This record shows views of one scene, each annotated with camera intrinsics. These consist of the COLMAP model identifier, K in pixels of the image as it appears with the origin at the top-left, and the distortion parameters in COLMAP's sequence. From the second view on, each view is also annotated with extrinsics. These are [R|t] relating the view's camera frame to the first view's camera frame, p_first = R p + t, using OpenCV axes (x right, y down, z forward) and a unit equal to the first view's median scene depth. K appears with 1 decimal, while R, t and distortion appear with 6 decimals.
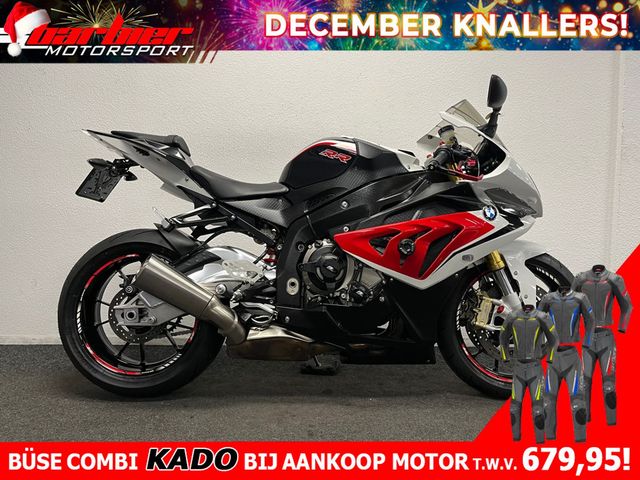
lens RADIAL K [[501.4, 0, 320.0], [0, 501.4, 240.0], [0, 0, 1]] dist [0.067448, -0.004210]
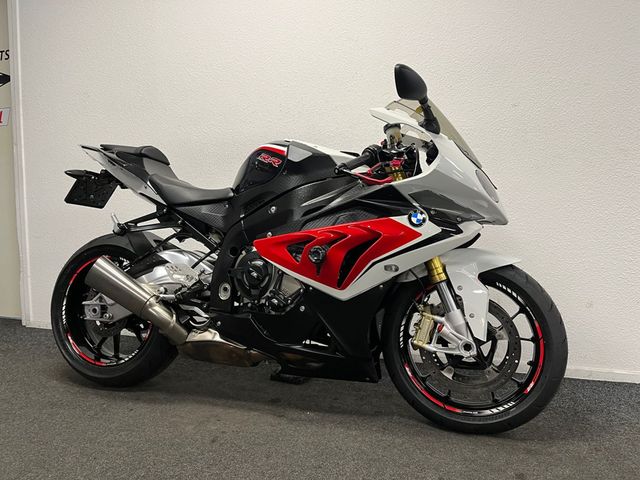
lens RADIAL K [[501.4, 0, 320.0], [0, 501.4, 240.0], [0, 0, 1]] dist [0.067448, -0.004210]
pose [[0.947556, 0.013105, -0.319321, 0.442664], [-0.014174, 0.999899, -0.001027, -0.011903], [0.319275, 0.005499, 0.947646, 0.105626]]
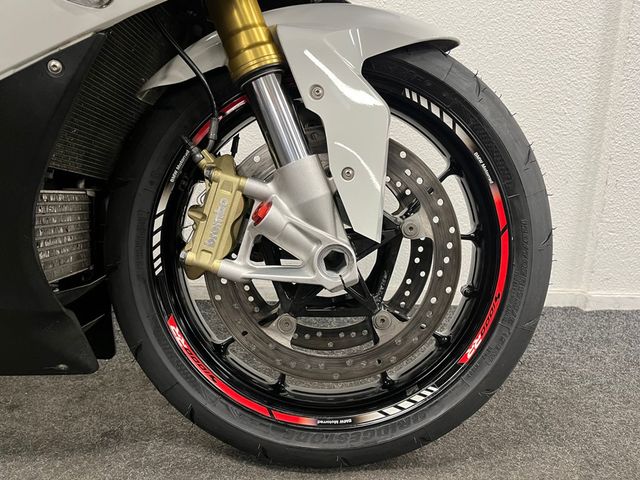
lens RADIAL K [[501.4, 0, 320.0], [0, 501.4, 240.0], [0, 0, 1]] dist [0.067448, -0.004210]
pose [[0.999560, 0.021290, 0.020634, 0.391603], [-0.023868, 0.990688, 0.134041, 0.114442], [-0.017588, -0.134475, 0.990761, 0.710673]]
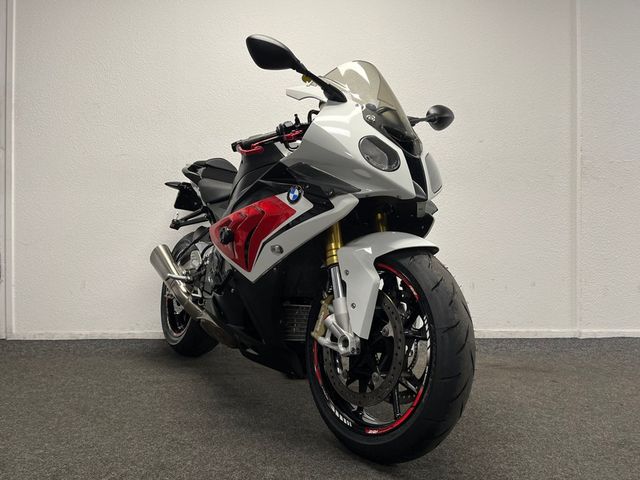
lens RADIAL K [[501.4, 0, 320.0], [0, 501.4, 240.0], [0, 0, 1]] dist [0.067448, -0.004210]
pose [[0.558215, 0.004677, -0.829683, 0.993829], [-0.050686, 0.998309, -0.028474, 0.038620], [0.828147, 0.057948, 0.557508, 0.571012]]
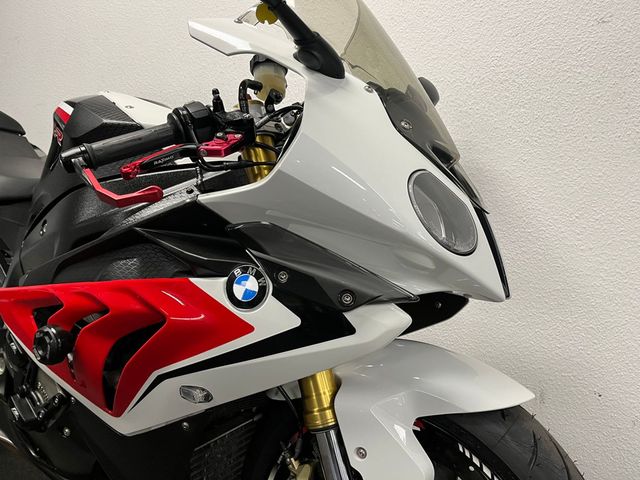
lens RADIAL K [[501.4, 0, 320.0], [0, 501.4, 240.0], [0, 0, 1]] dist [0.067448, -0.004210]
pose [[0.845763, 0.099022, -0.524289, 0.548976], [-0.053951, 0.993463, 0.100602, -0.122857], [0.530824, -0.056800, 0.845577, 0.701243]]
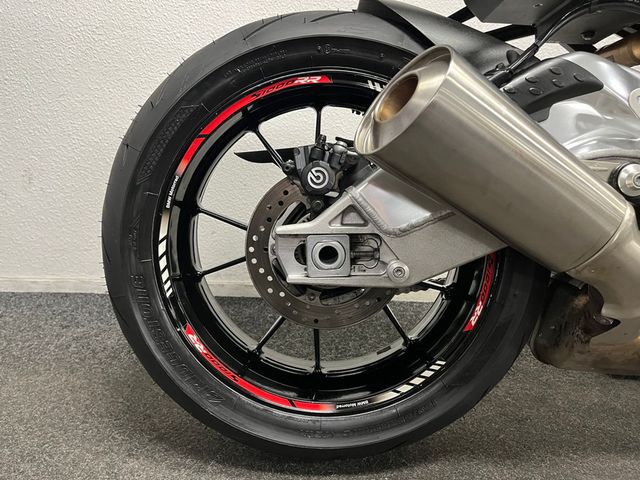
lens RADIAL K [[501.4, 0, 320.0], [0, 501.4, 240.0], [0, 0, 1]] dist [0.067448, -0.004210]
pose [[0.999573, 0.023499, 0.017395, -0.382718], [-0.025775, 0.989105, 0.144940, 0.090989], [-0.013799, -0.145326, 0.989288, 0.671909]]
